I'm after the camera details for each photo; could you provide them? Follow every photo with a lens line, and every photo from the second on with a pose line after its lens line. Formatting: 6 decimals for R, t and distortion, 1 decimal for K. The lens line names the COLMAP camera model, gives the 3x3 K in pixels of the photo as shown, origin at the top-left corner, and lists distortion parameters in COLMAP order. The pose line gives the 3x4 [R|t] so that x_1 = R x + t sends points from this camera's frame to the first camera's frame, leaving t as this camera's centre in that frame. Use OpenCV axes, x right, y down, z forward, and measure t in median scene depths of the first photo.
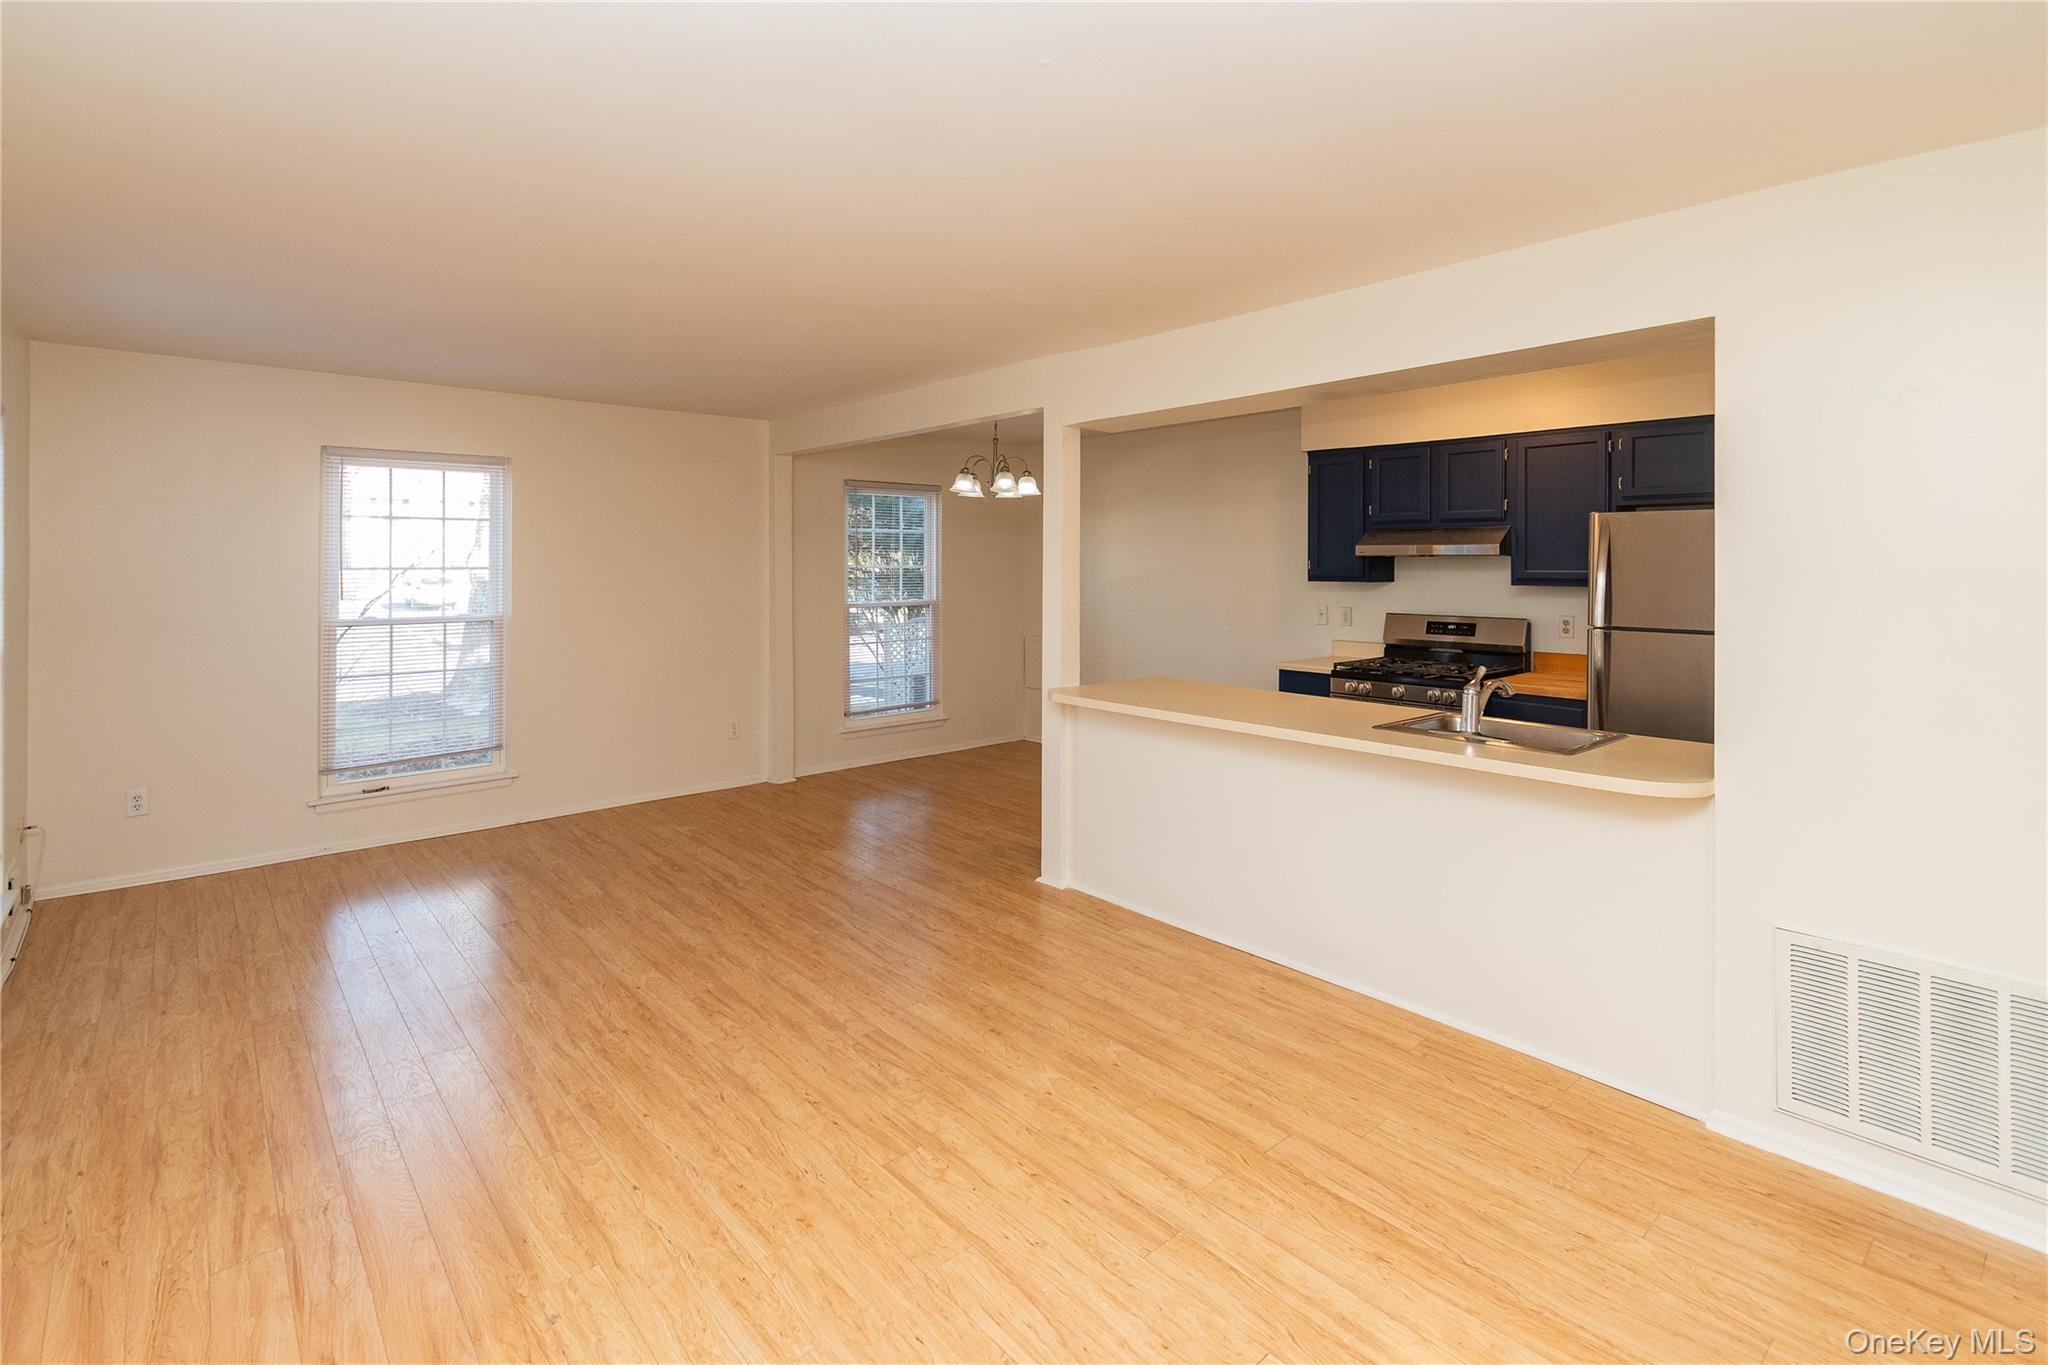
lens RADIAL K [[972.8, 0, 999.3], [0, 972.8, 513.3], [0, 0, 1]] dist [0.002727, -0.003731]
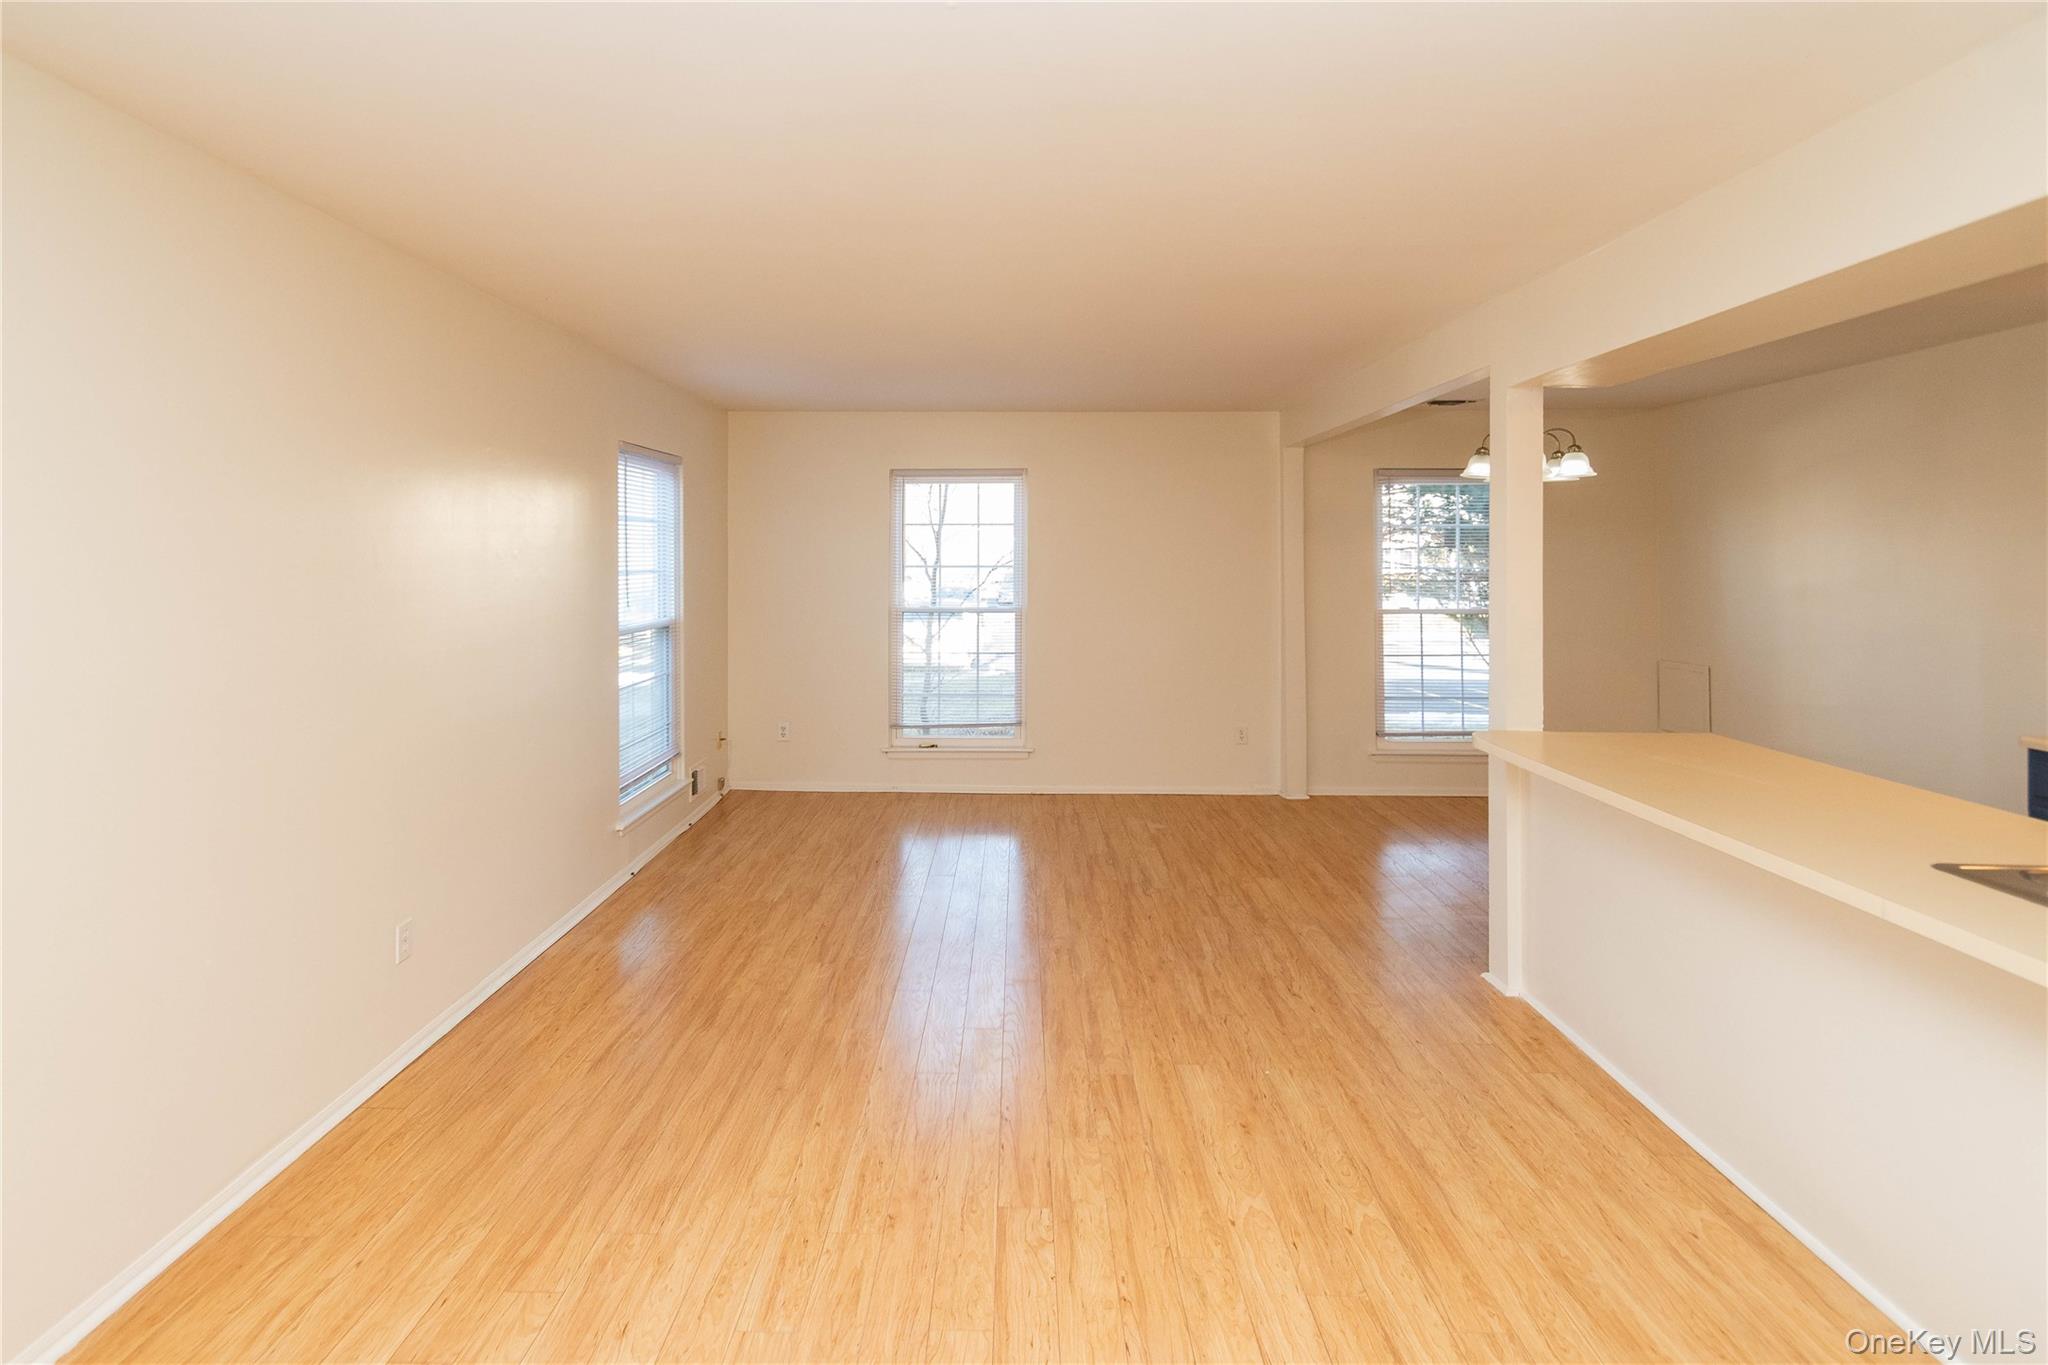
lens RADIAL K [[972.8, 0, 965.1], [0, 972.8, 516.8], [0, 0, 1]] dist [0.002727, -0.003731]
pose [[0.728509, -0.028720, -0.684433, 0.334946], [0.031998, 0.999457, -0.007880, 0.008146], [0.684288, -0.016160, 0.729033, 0.198169]]
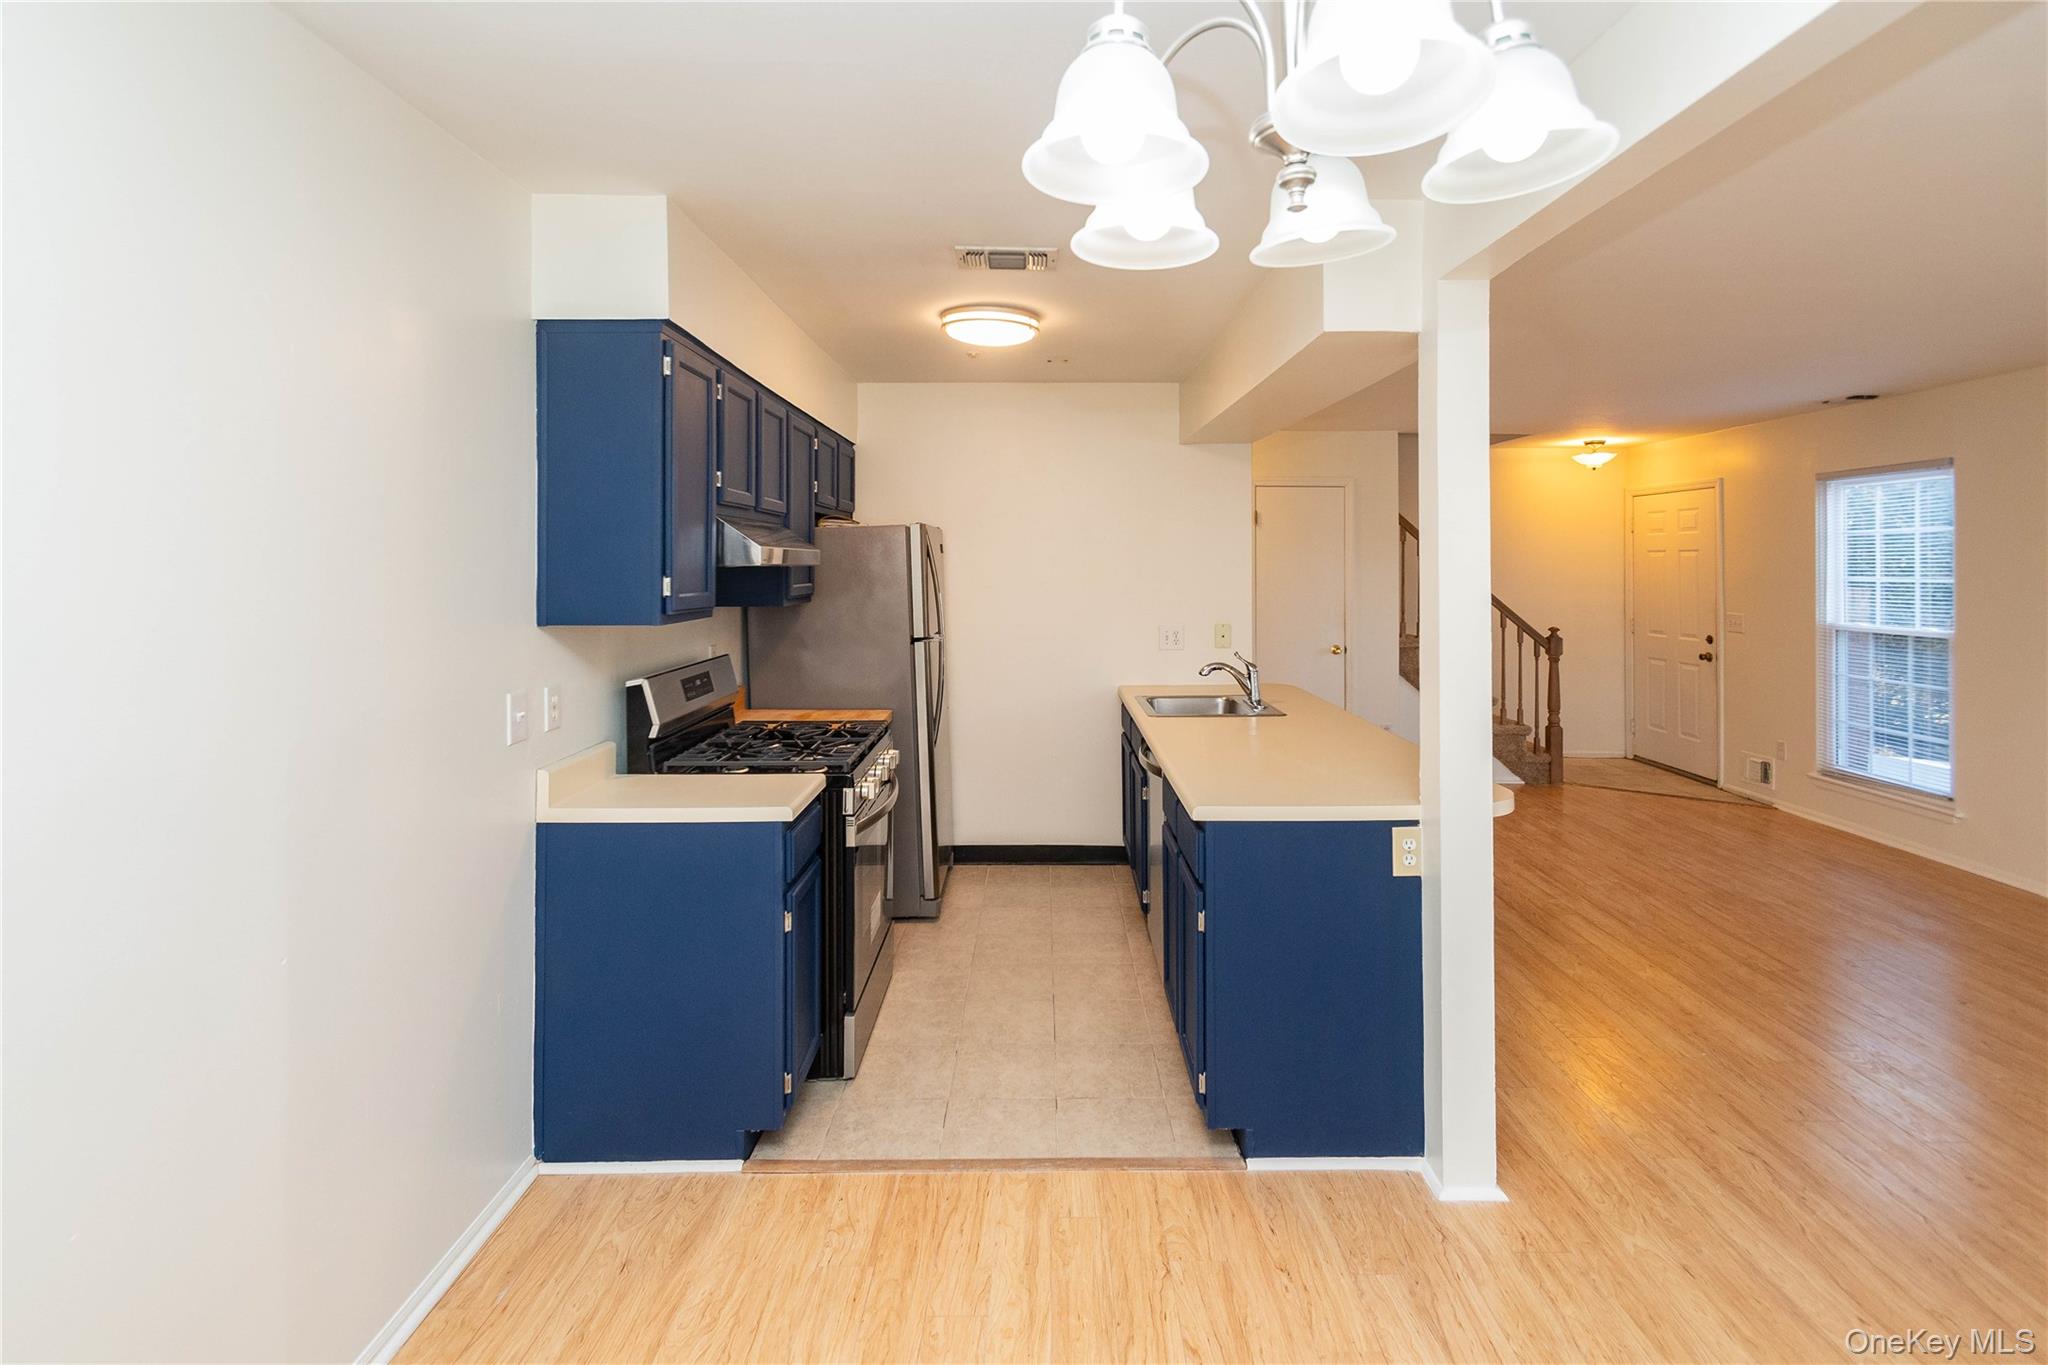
lens RADIAL K [[972.8, 0, 1057.1], [0, 972.8, 572.3], [0, 0, 1]] dist [0.002727, -0.003731]
pose [[-0.773522, 0.001747, 0.633766, -0.124634], [-0.023141, 0.999252, -0.030998, 0.087383], [-0.633346, -0.038644, -0.772903, 1.874424]]
